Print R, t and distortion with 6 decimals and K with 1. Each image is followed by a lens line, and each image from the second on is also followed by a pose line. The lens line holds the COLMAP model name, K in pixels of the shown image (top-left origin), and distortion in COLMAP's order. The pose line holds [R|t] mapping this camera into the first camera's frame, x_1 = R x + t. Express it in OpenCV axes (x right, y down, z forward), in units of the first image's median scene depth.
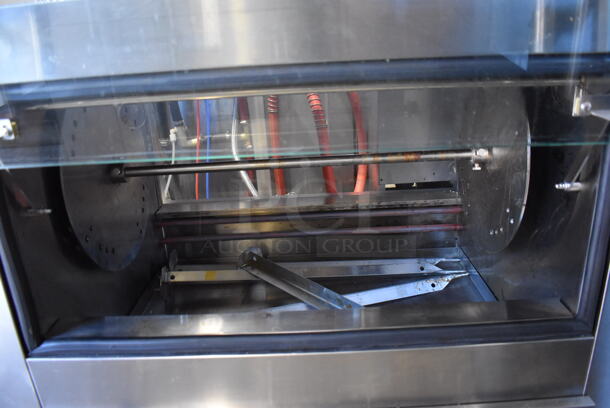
lens RADIAL K [[465.0, 0, 305.0], [0, 465.0, 204.0], [0, 0, 1]] dist [-0.093921, 0.000810]
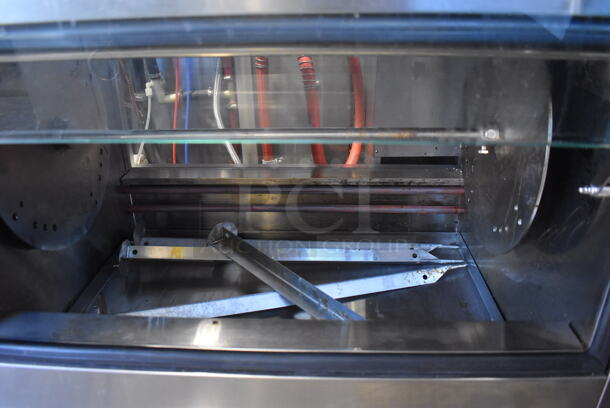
lens RADIAL K [[471.4, 0, 305.0], [0, 471.4, 204.0], [0, 0, 1]] dist [-0.090884, 0.004840]
pose [[0.998756, 0.048684, -0.010787, 0.050275], [-0.047438, 0.994318, 0.095300, -0.037847], [0.015365, -0.094670, 0.995390, 0.113342]]
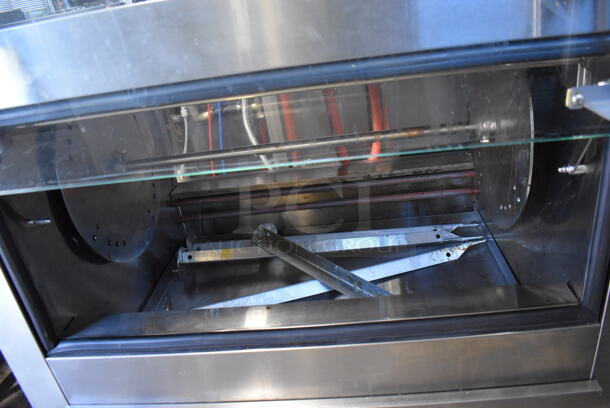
lens RADIAL K [[465.0, 0, 305.0], [0, 465.0, 204.0], [0, 0, 1]] dist [-0.093921, 0.000810]
pose [[0.995313, -0.052678, -0.081100, 0.058590], [0.061553, 0.991897, 0.111138, -0.058914], [0.074588, -0.115609, 0.990490, 0.015083]]
